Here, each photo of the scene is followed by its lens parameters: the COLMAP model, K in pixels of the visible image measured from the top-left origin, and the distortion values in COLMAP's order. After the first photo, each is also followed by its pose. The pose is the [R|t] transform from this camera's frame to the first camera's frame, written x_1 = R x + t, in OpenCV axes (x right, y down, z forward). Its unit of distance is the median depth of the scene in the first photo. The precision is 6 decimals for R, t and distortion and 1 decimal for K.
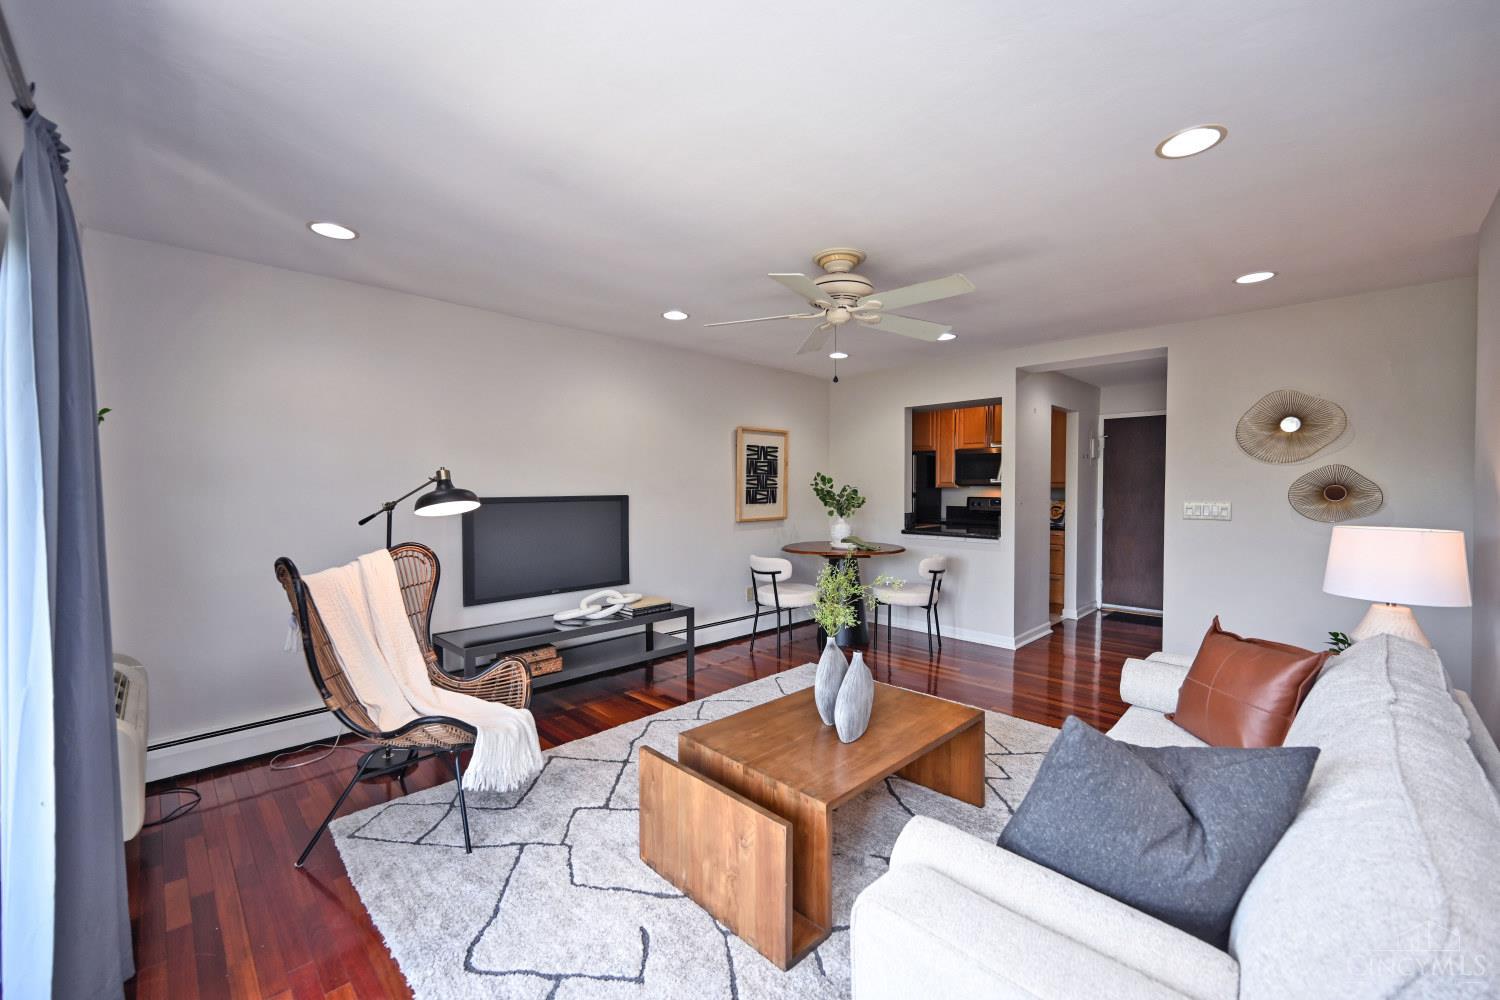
lens RADIAL K [[596.6, 0, 745.2], [0, 596.6, 502.1], [0, 0, 1]] dist [-0.002046, -0.000035]
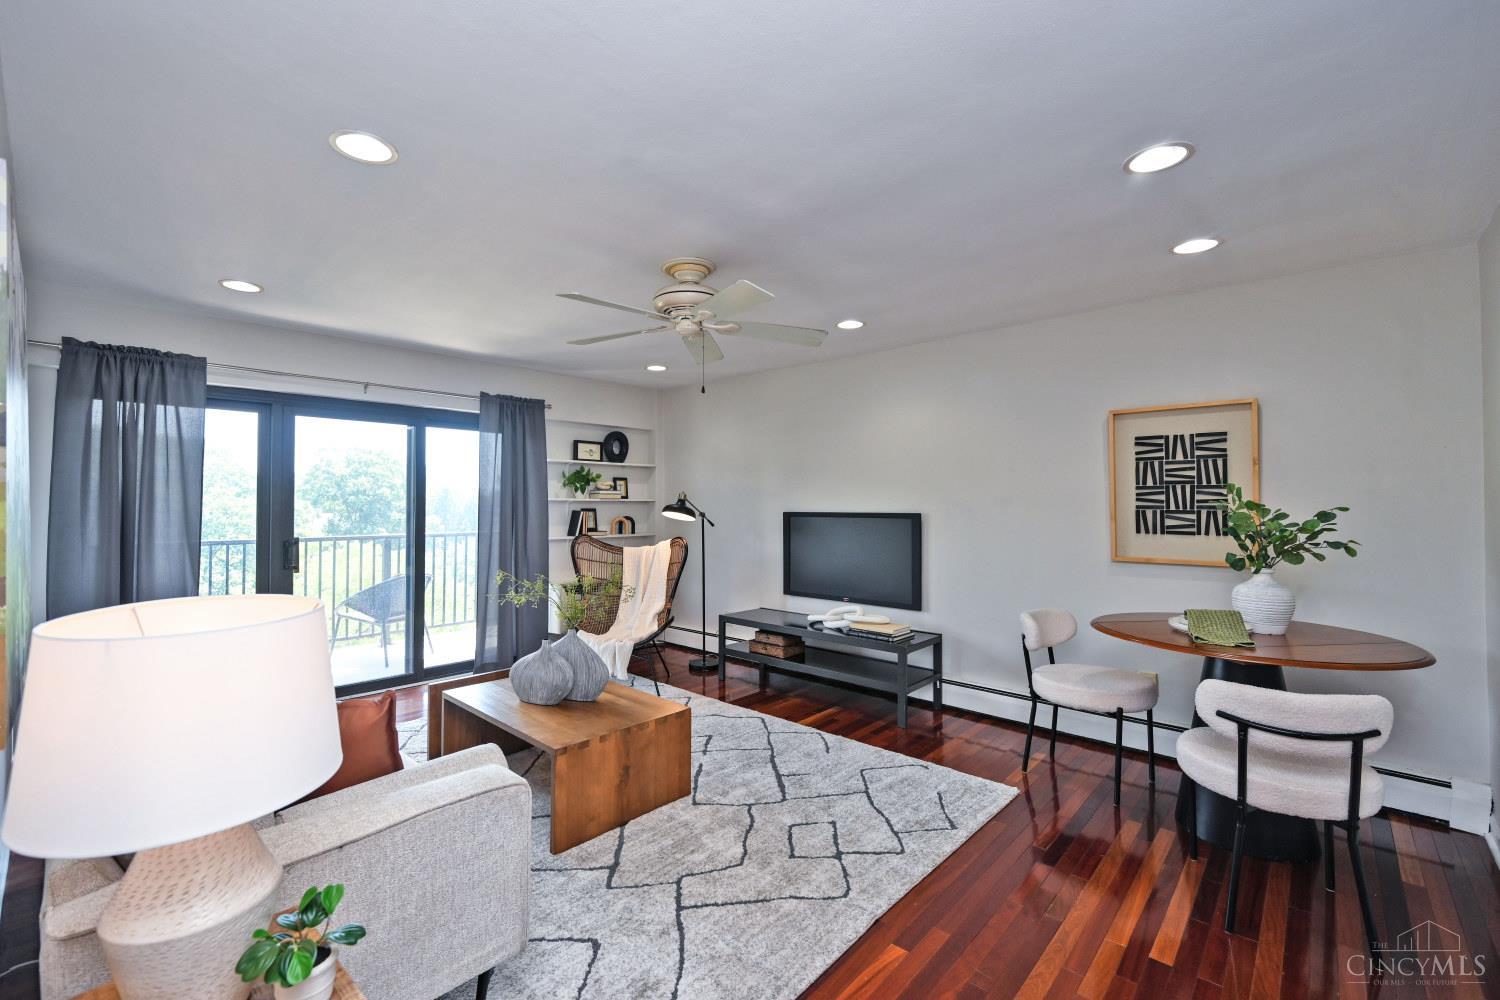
lens RADIAL K [[643.8, 0, 729.5], [0, 643.8, 489.0], [0, 0, 1]] dist [0.001331, -0.000245]
pose [[0.033332, -0.020472, -0.999235, 0.647576], [-0.030643, 0.999299, -0.021495, -0.015266], [0.998974, 0.031336, 0.032681, 0.562091]]
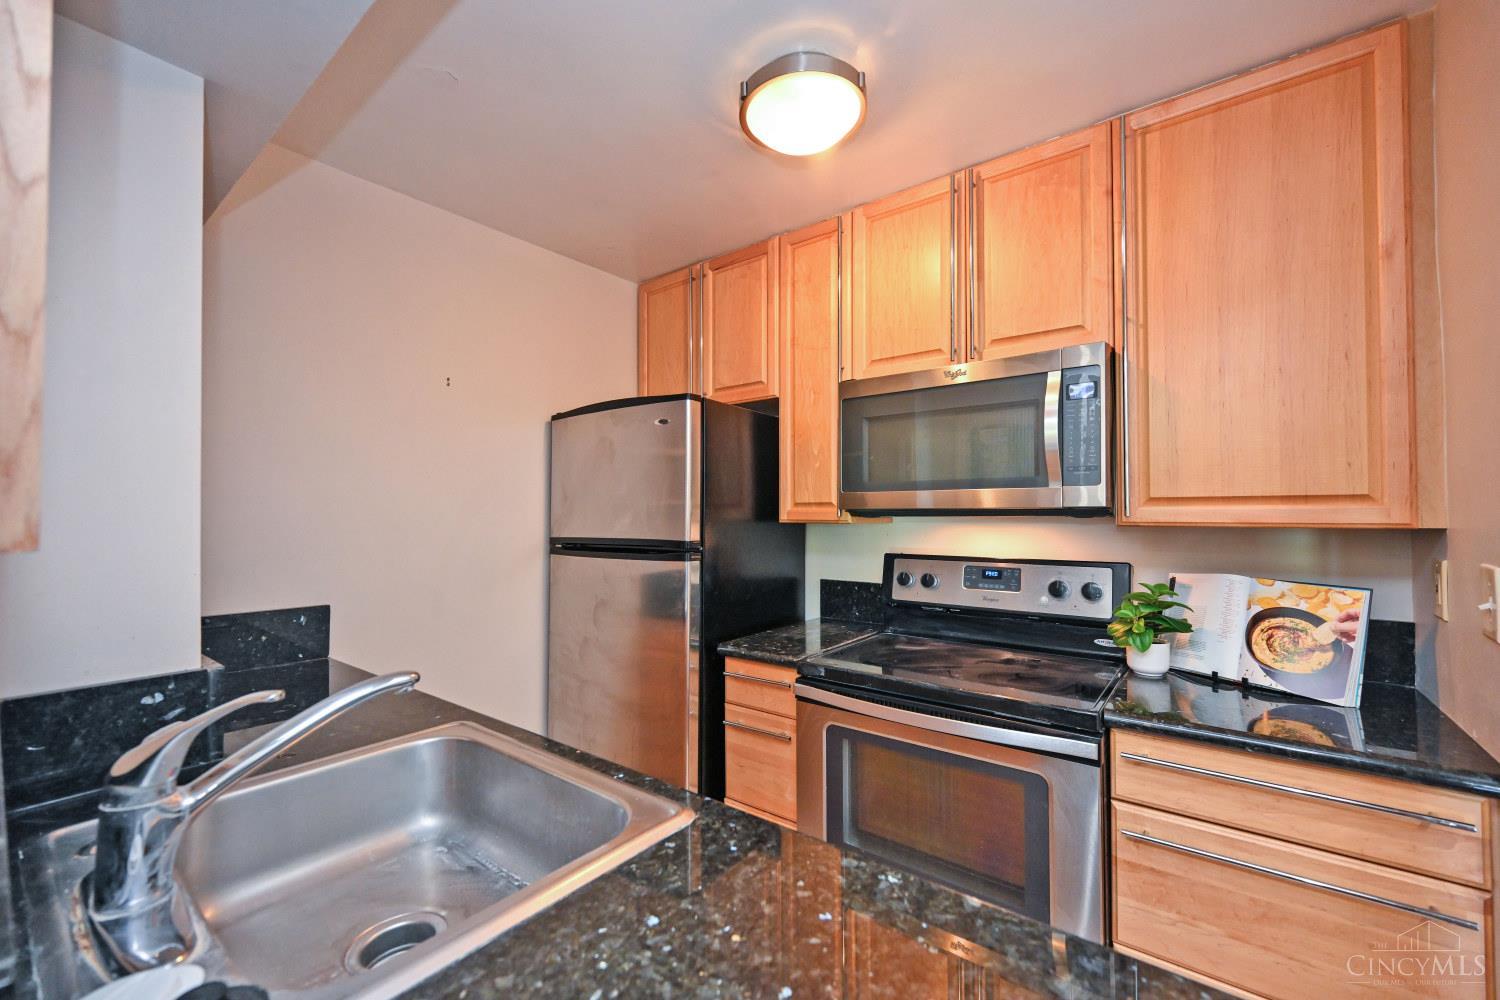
lens RADIAL K [[596.6, 0, 745.7], [0, 596.6, 503.5], [0, 0, 1]] dist [-0.002046, -0.000035]
pose [[0.989689, 0.002435, 0.143215, 0.363425], [0.004801, 0.998730, -0.050161, -0.026357], [-0.143155, 0.050332, 0.988420, 0.993110]]
